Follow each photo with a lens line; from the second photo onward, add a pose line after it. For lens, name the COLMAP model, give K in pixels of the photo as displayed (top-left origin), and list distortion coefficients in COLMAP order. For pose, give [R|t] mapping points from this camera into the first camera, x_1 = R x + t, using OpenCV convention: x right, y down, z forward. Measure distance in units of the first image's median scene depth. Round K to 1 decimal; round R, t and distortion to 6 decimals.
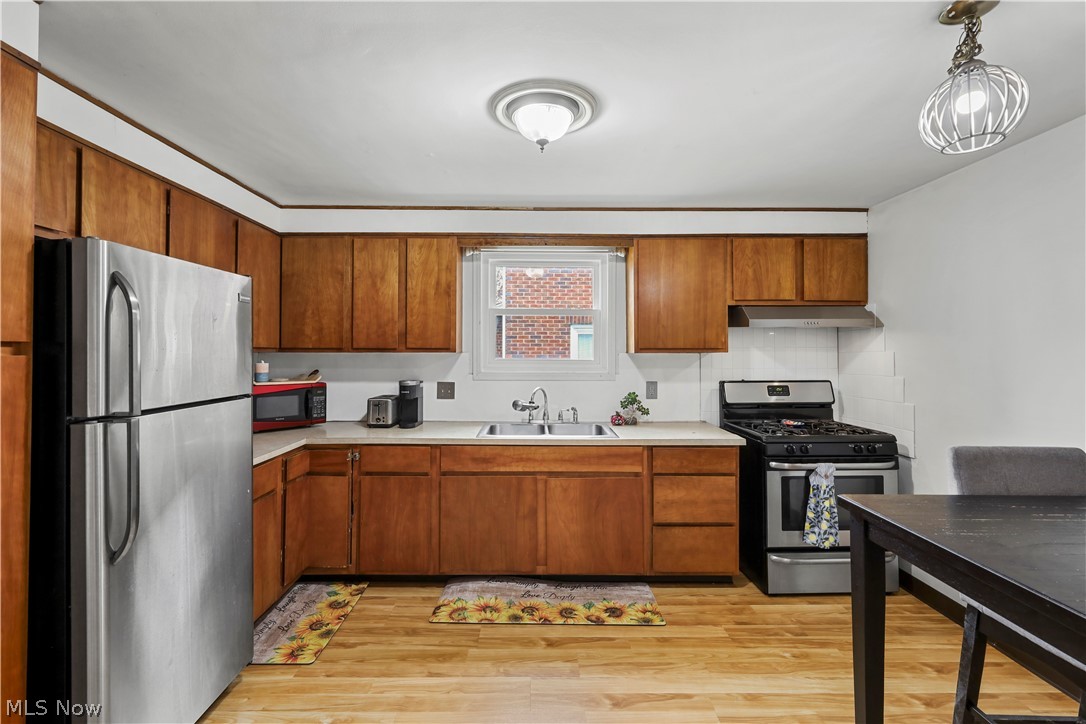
lens RADIAL K [[475.1, 0, 541.2], [0, 475.1, 346.3], [0, 0, 1]] dist [-0.000122, 0.000067]
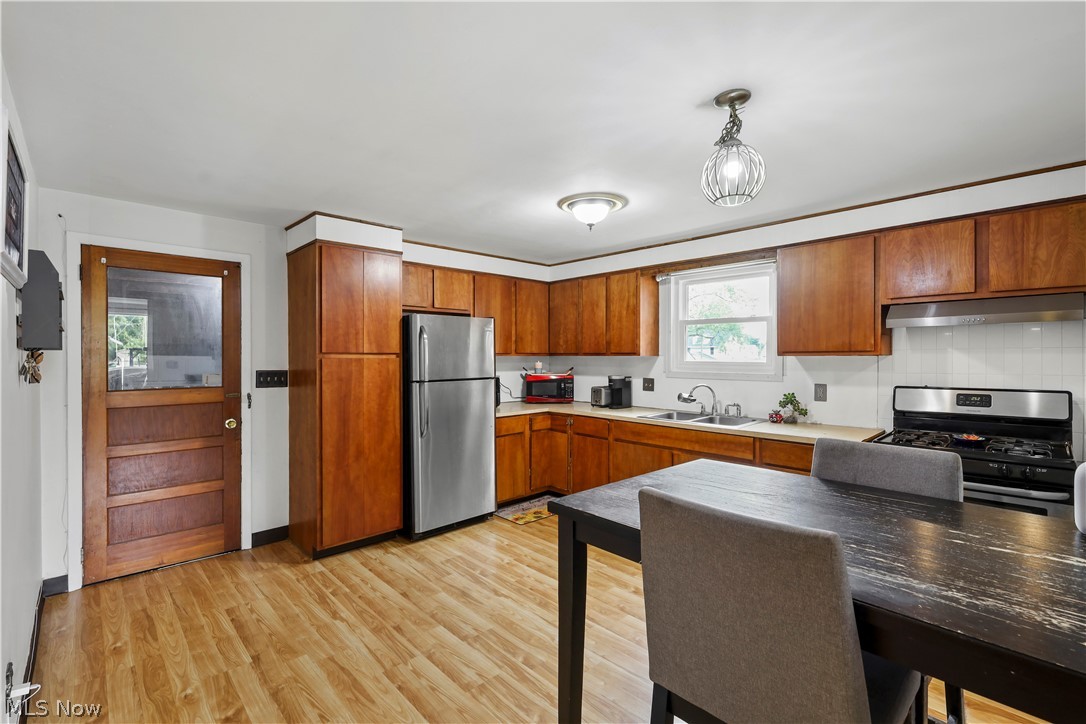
lens RADIAL K [[470.6, 0, 542.9], [0, 470.6, 359.6], [0, 0, 1]] dist [0.001490, 0.000349]
pose [[0.692827, 0.003136, -0.721097, 0.601677], [0.012880, 0.999777, 0.016724, -0.002291], [0.720989, -0.020874, 0.692632, -0.130129]]
